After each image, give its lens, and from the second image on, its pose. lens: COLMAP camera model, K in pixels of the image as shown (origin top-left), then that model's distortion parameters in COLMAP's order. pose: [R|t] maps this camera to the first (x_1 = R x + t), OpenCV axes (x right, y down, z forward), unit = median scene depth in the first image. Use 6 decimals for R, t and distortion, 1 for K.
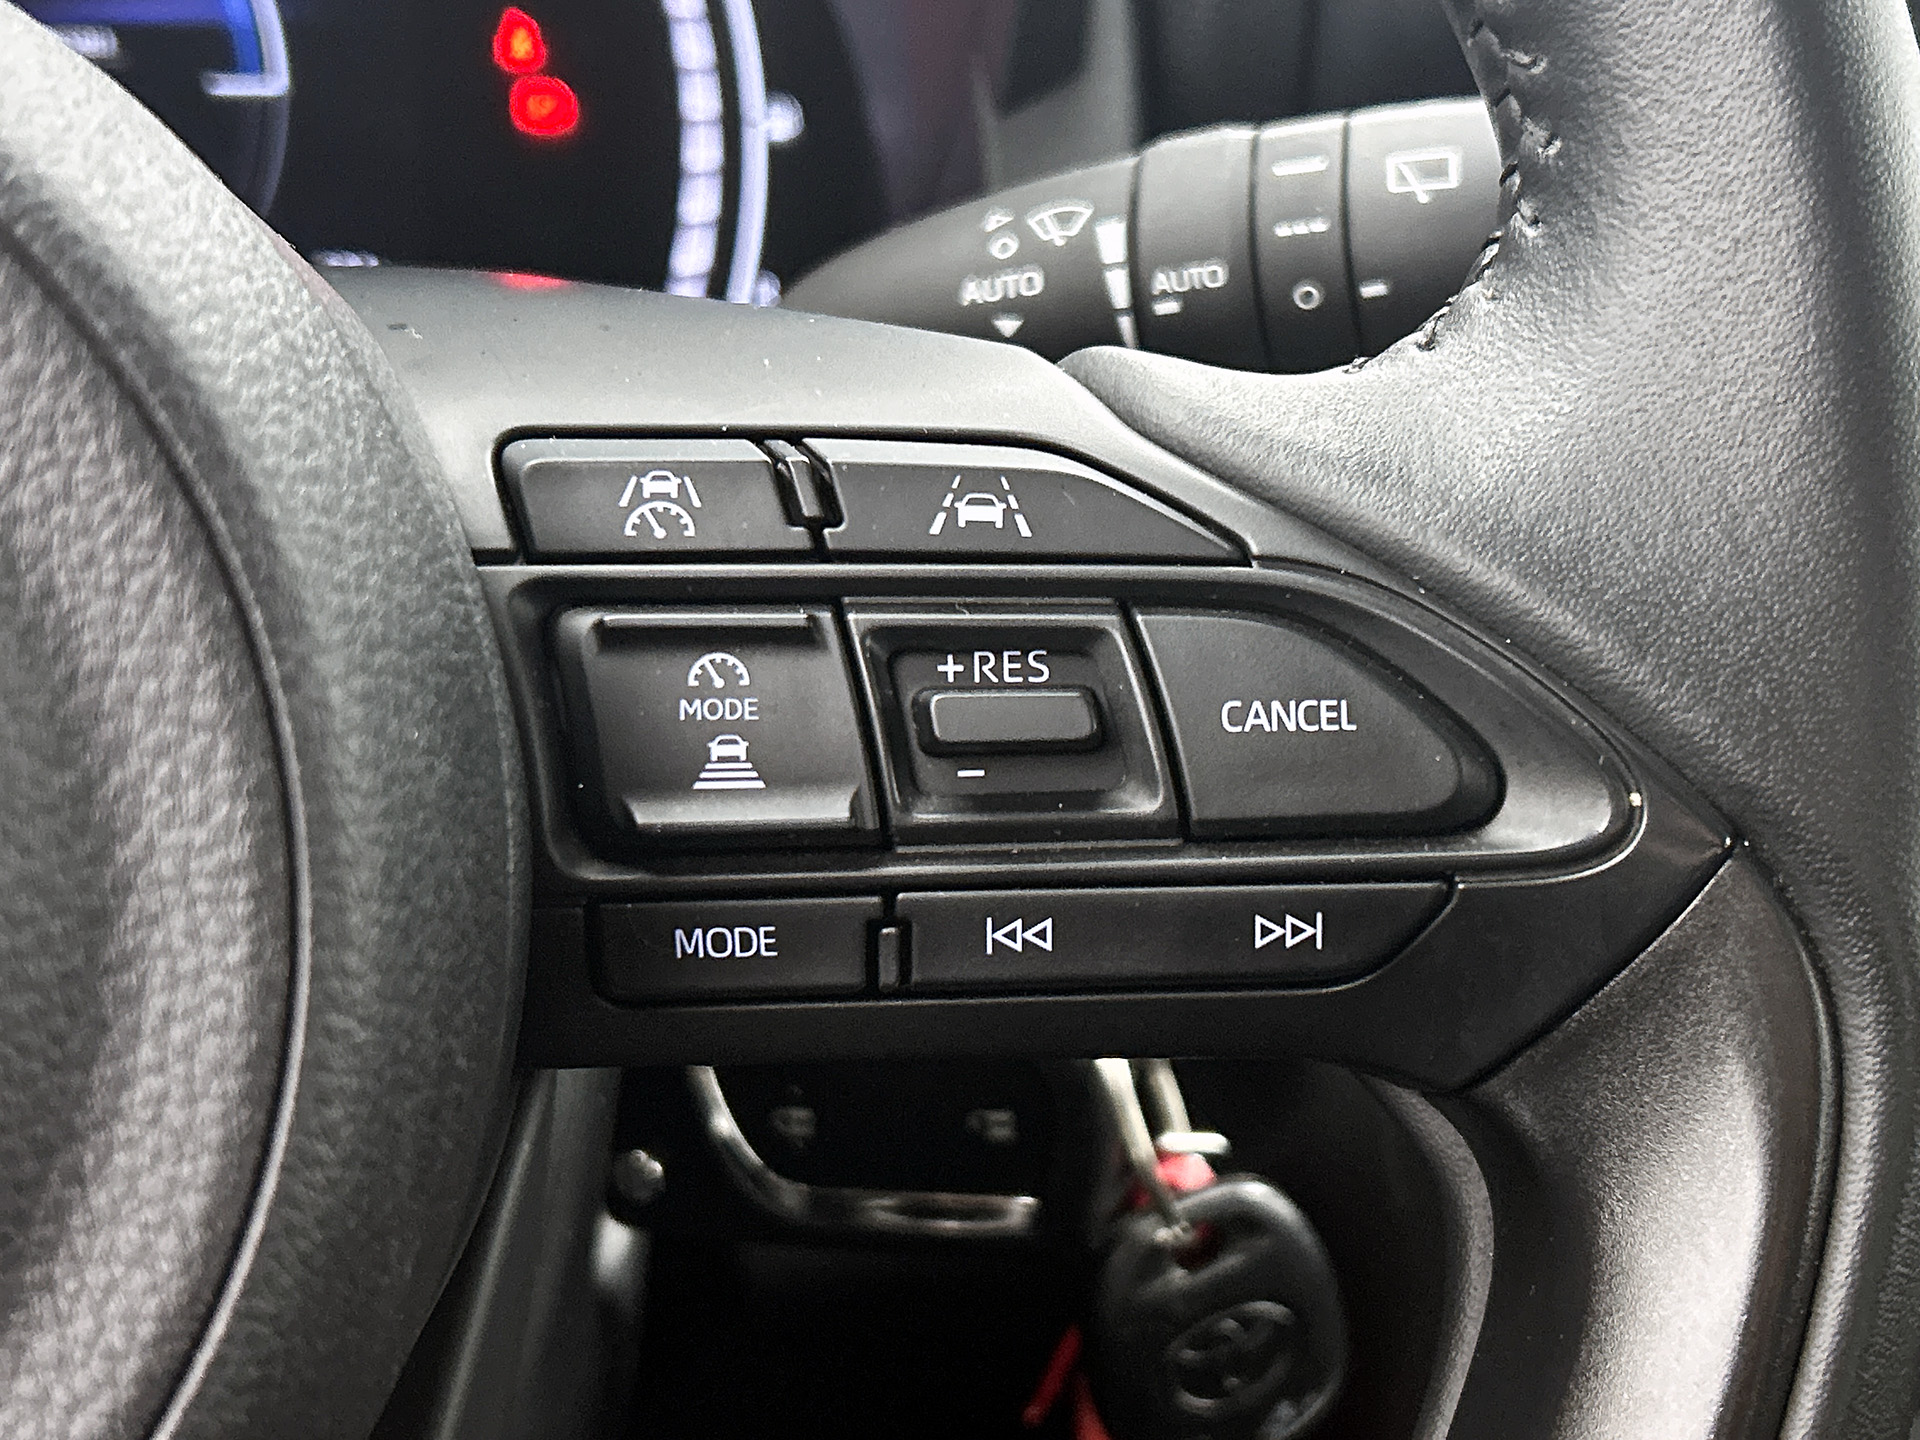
lens RADIAL K [[2611.9, 0, 960.0], [0, 2611.9, 720.0], [0, 0, 1]] dist [0.235370, -0.807751]
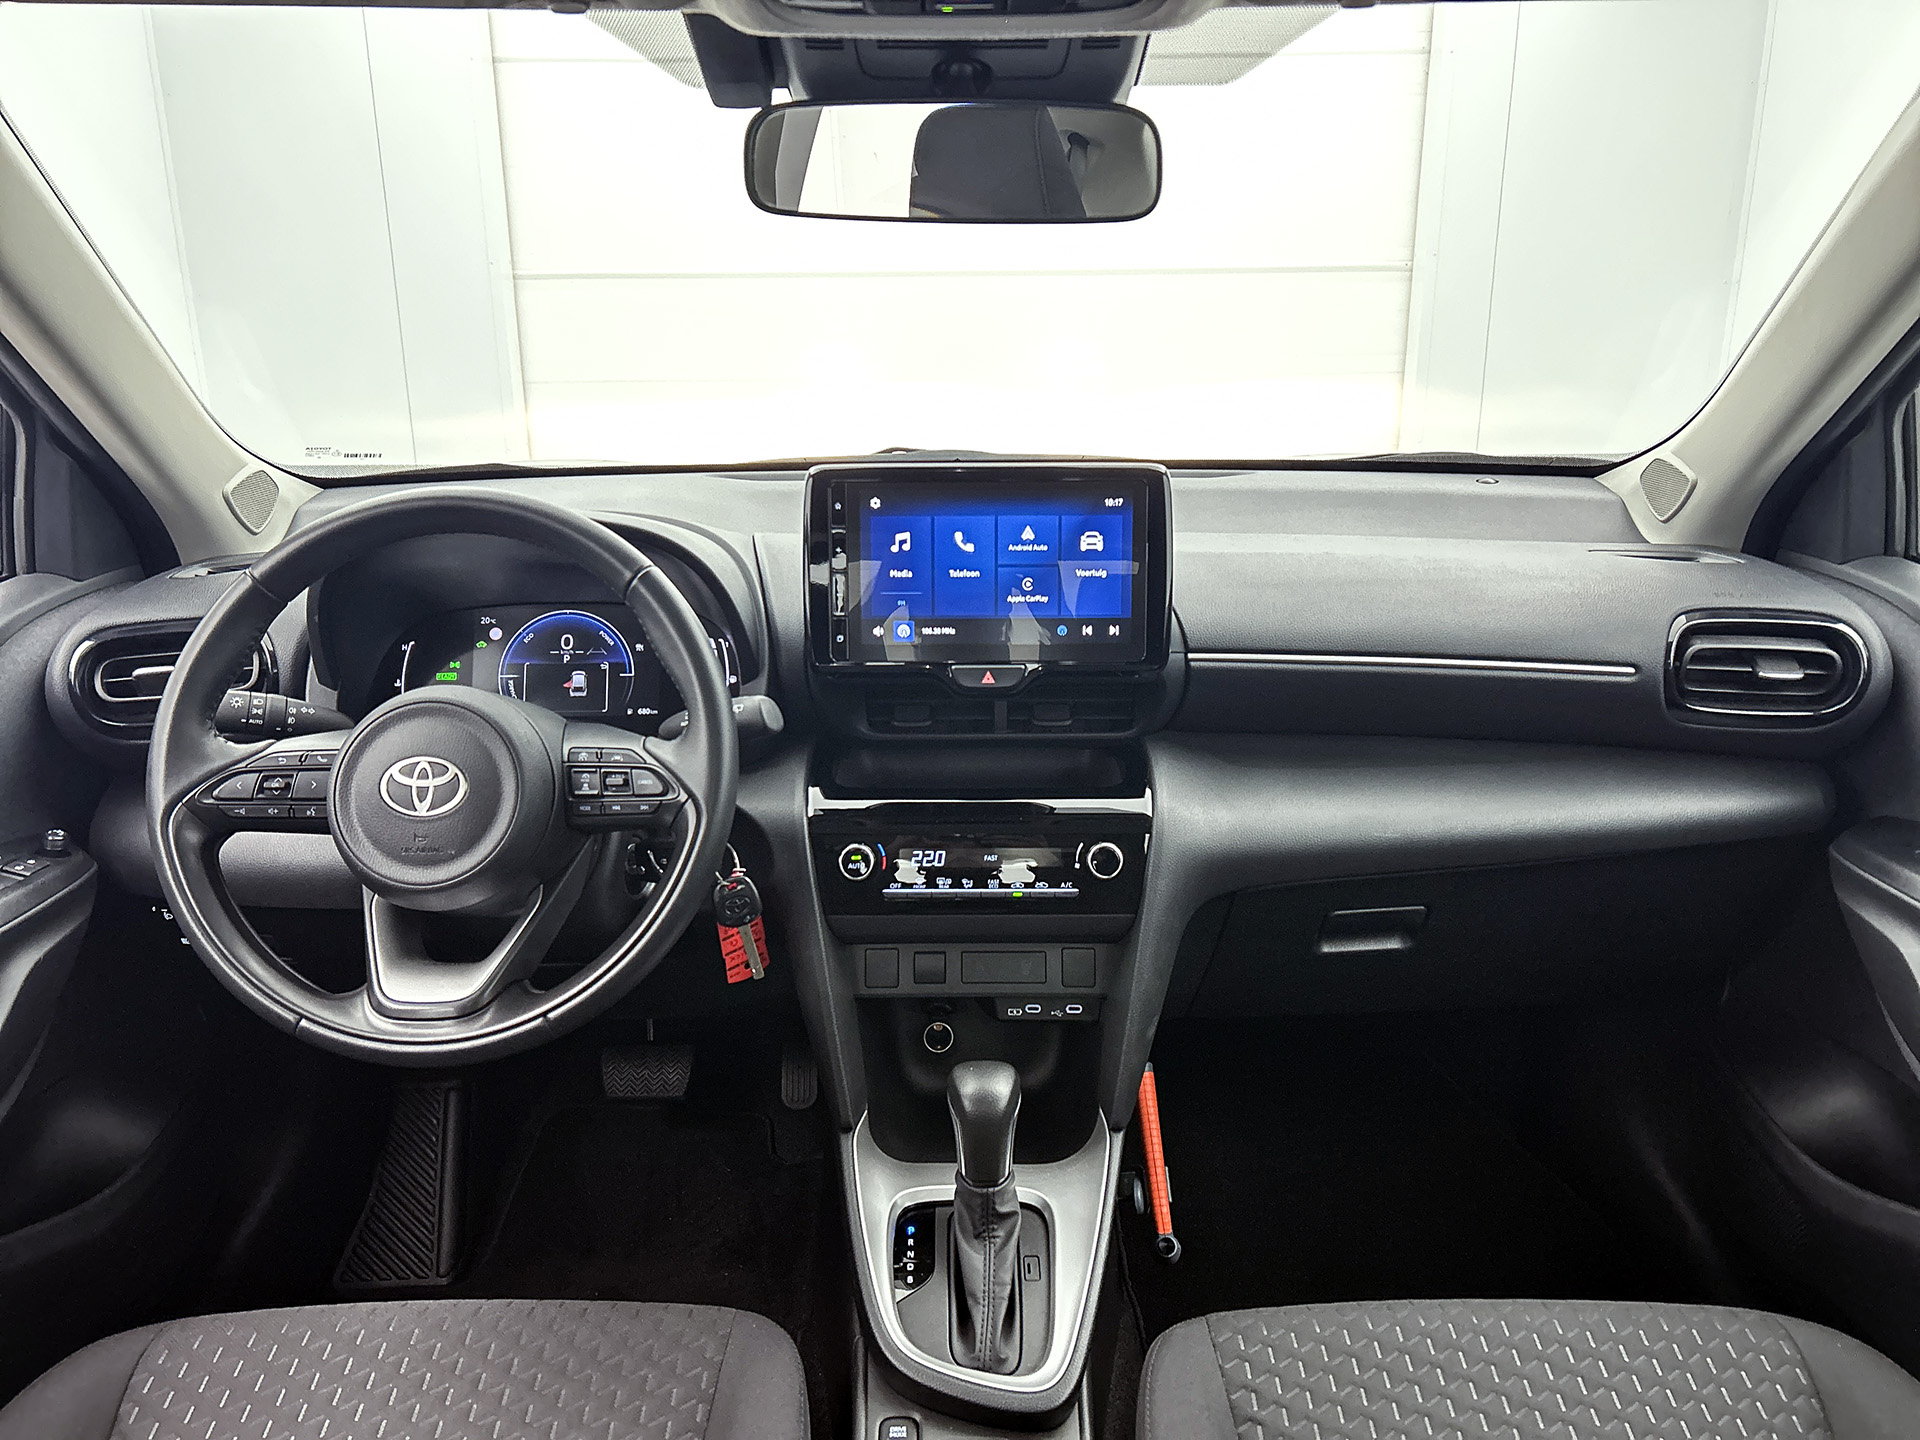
lens RADIAL K [[1403.7, 0, 982.8], [0, 1403.7, 702.2], [0, 0, 1]] dist [-0.004061, -0.002422]
pose [[0.973342, 0.003246, -0.229336, 2.167469], [-0.031146, 0.992508, -0.118140, 0.237408], [0.227234, 0.122133, 0.966151, -3.080667]]
